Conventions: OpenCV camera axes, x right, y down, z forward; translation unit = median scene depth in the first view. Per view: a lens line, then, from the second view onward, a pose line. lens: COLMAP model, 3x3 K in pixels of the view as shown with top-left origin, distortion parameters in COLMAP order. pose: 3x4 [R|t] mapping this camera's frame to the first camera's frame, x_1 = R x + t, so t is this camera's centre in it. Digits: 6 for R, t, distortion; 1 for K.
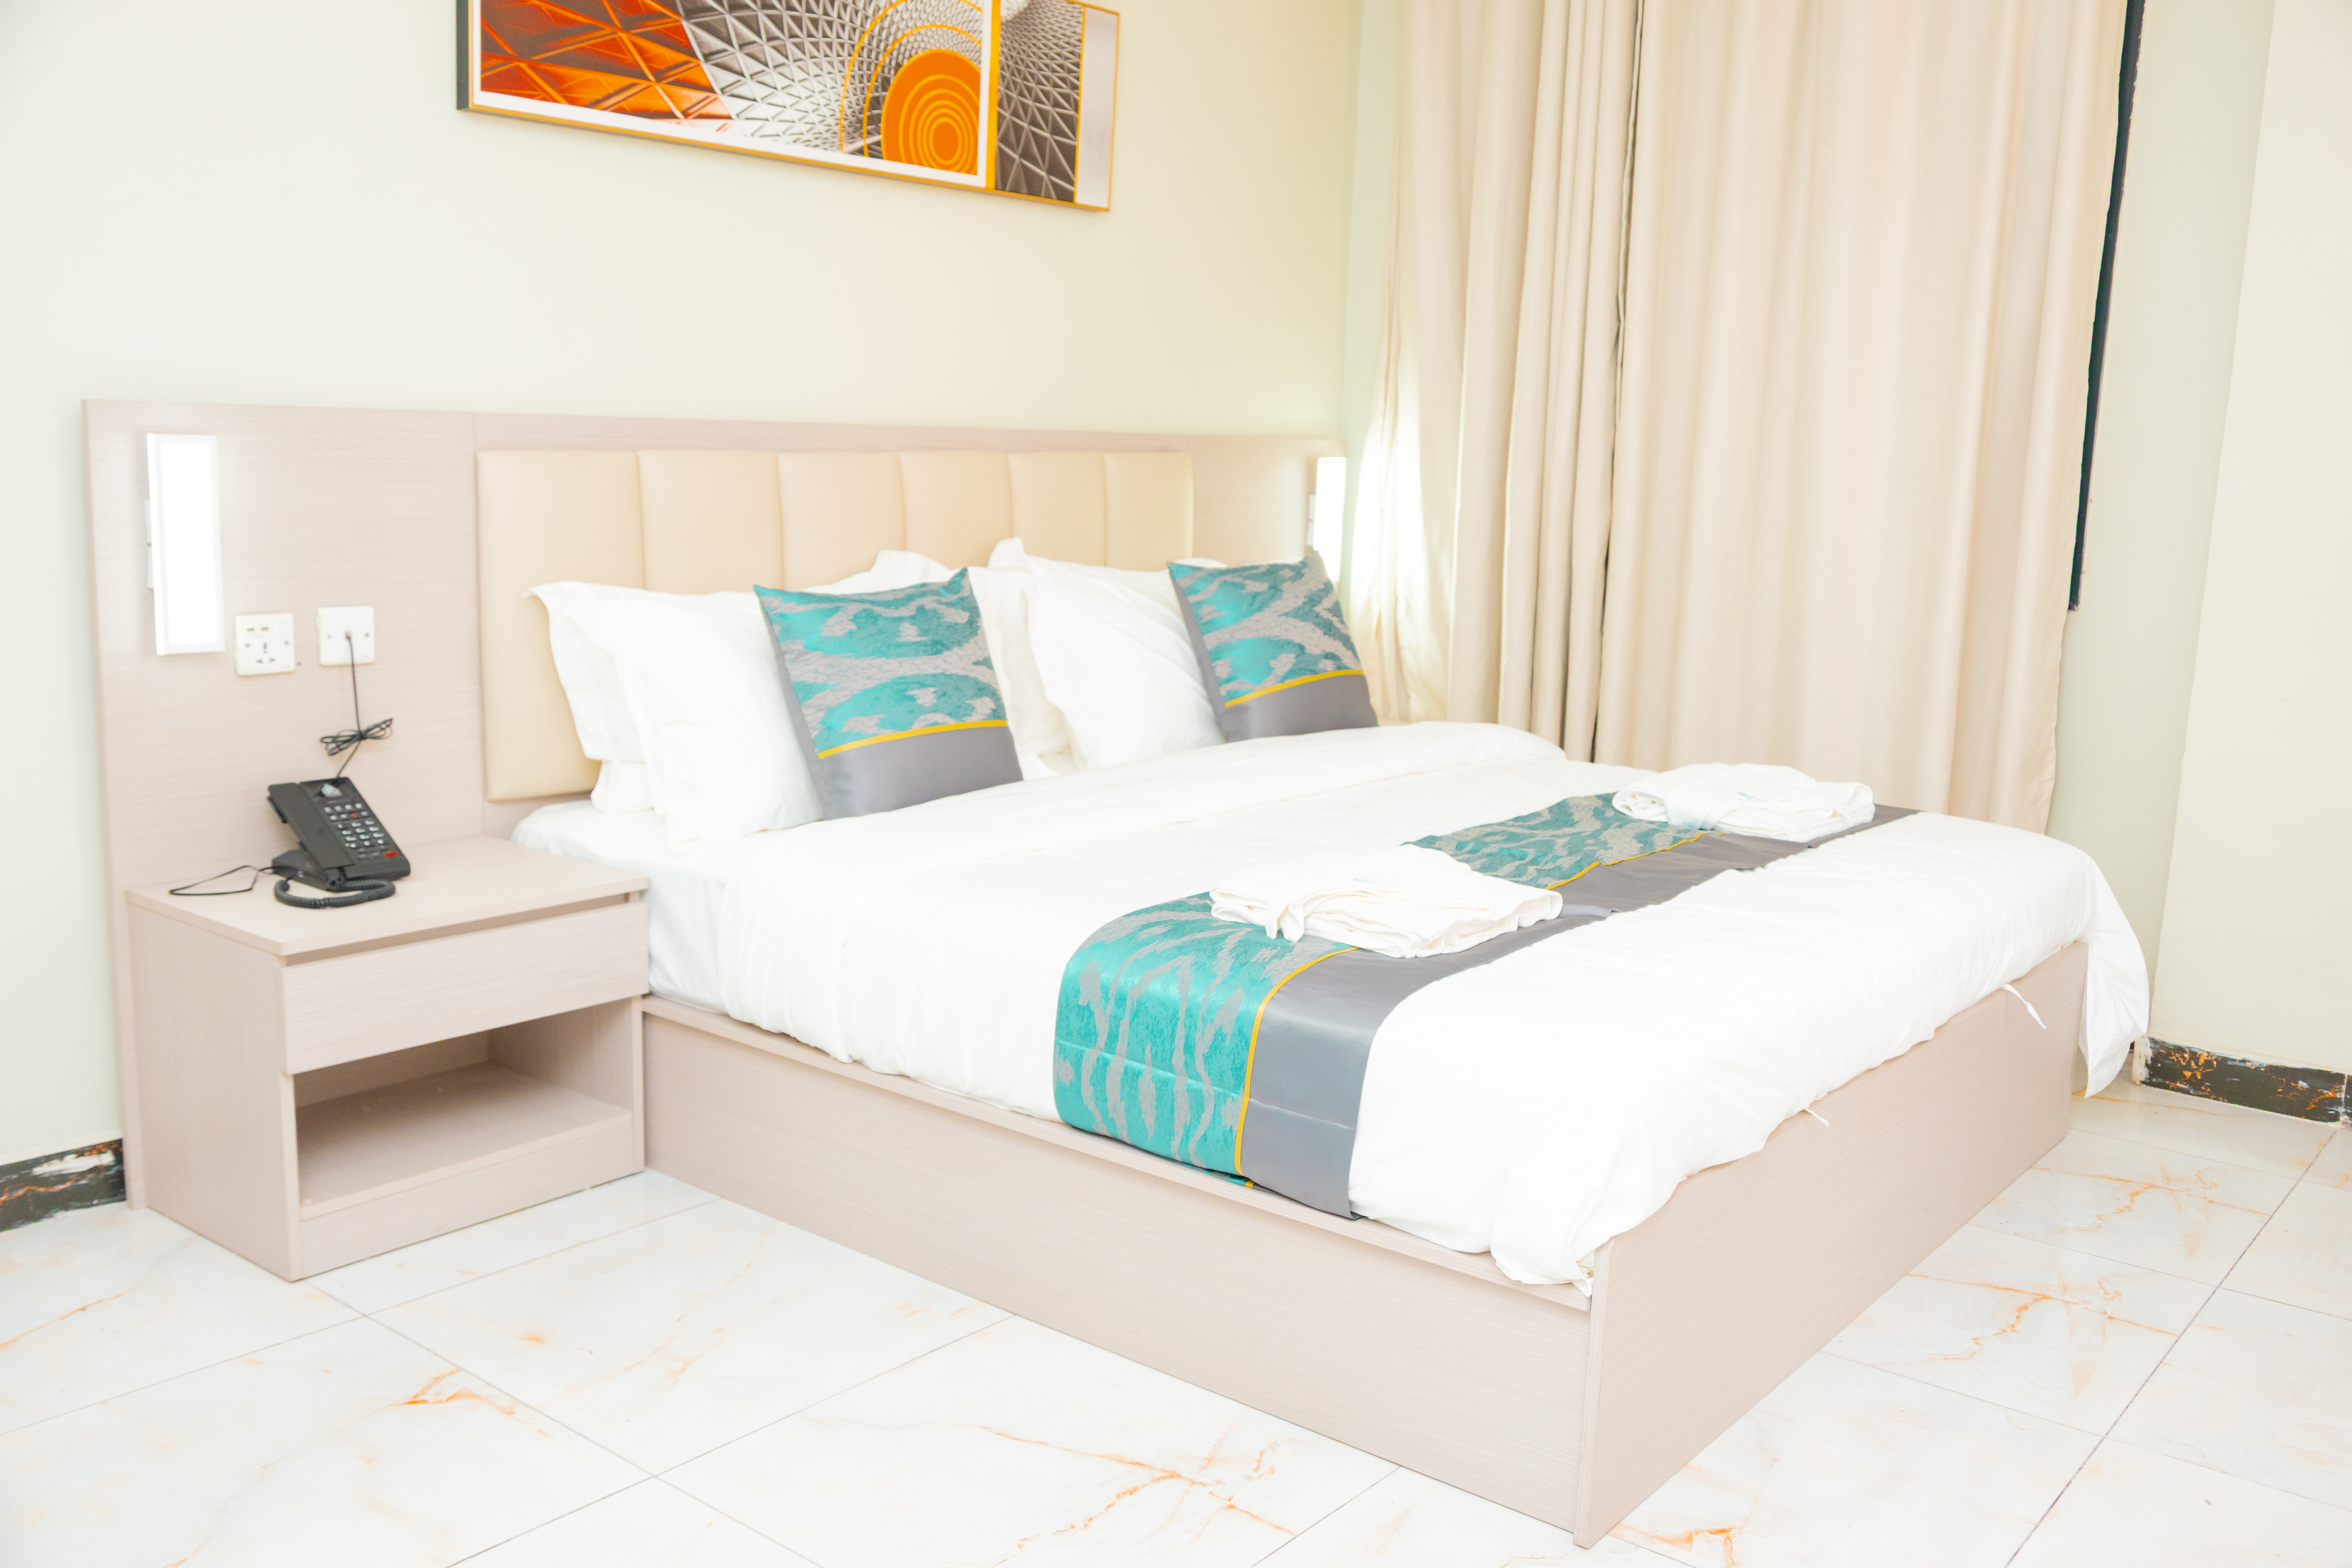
lens RADIAL K [[2046.7, 0, 1176.0], [0, 2046.7, 784.0], [0, 0, 1]] dist [-0.056005, 0.006780]
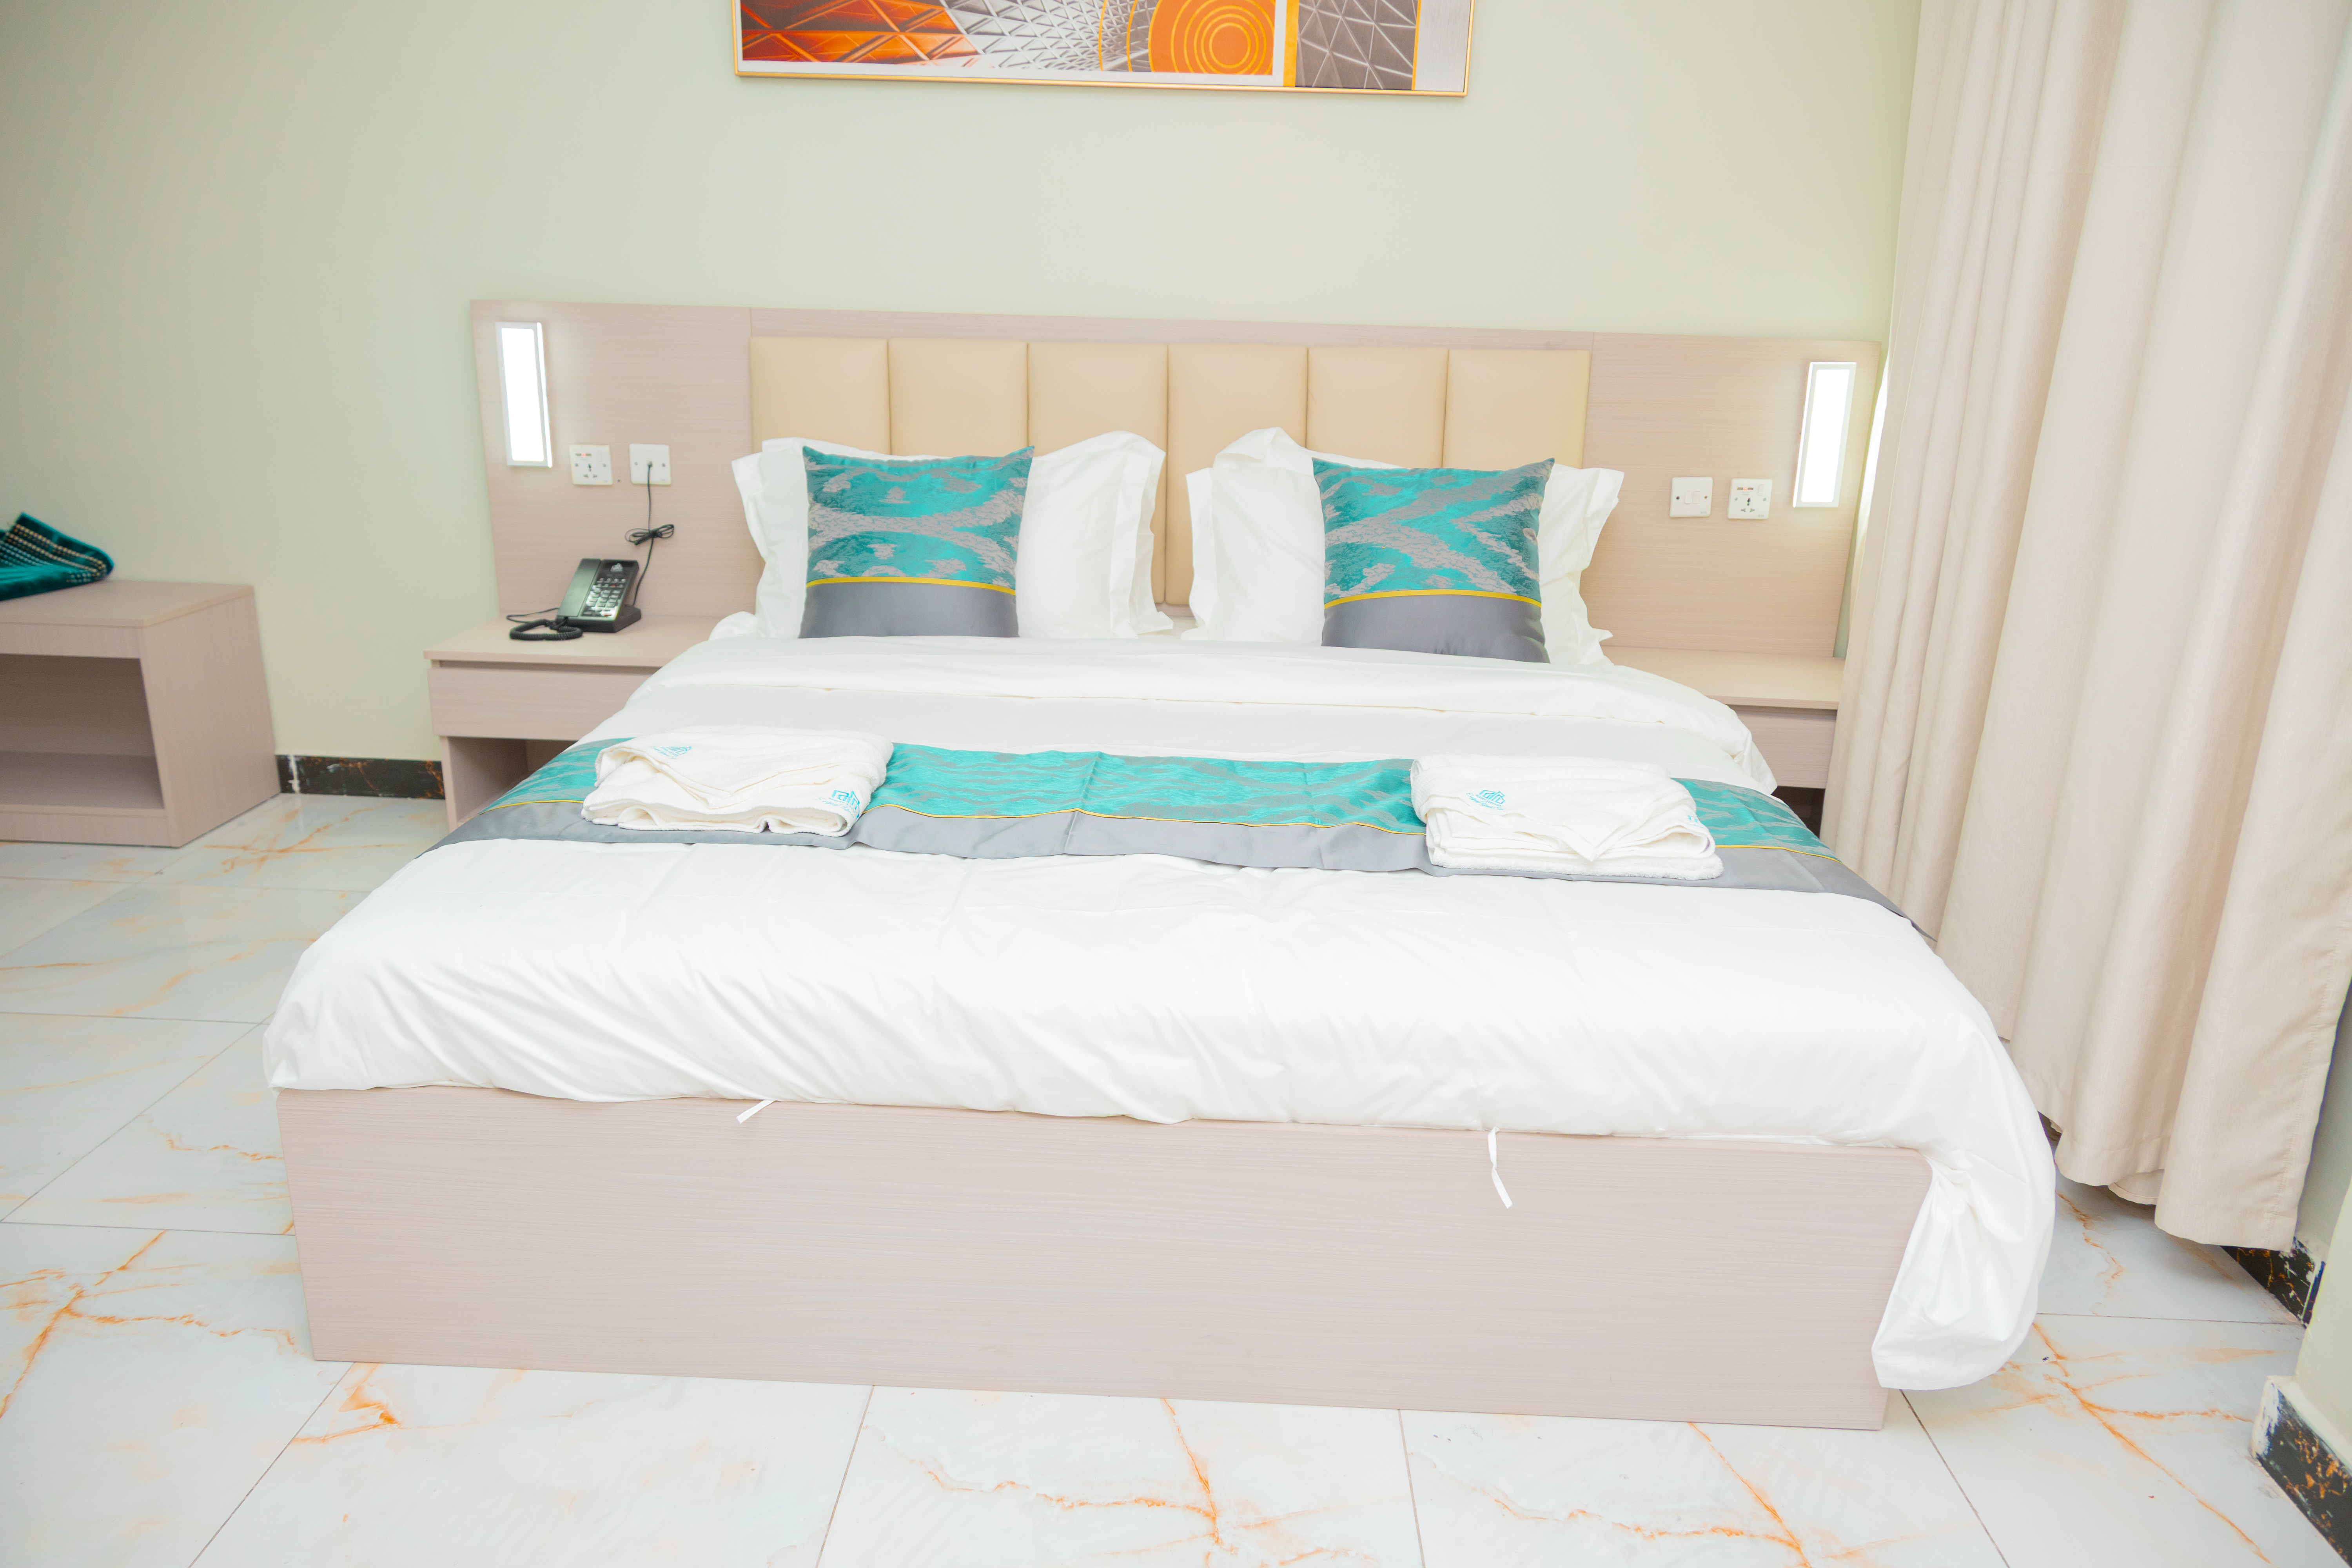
lens RADIAL K [[1617.7, 0, 1176.0], [0, 1617.7, 784.0], [0, 0, 1]] dist [-0.022000, -0.001119]
pose [[0.596894, 0.216034, -0.772688, 0.672891], [-0.141965, 0.976309, 0.163297, -0.081015], [0.789660, 0.012224, 0.613423, 0.519891]]
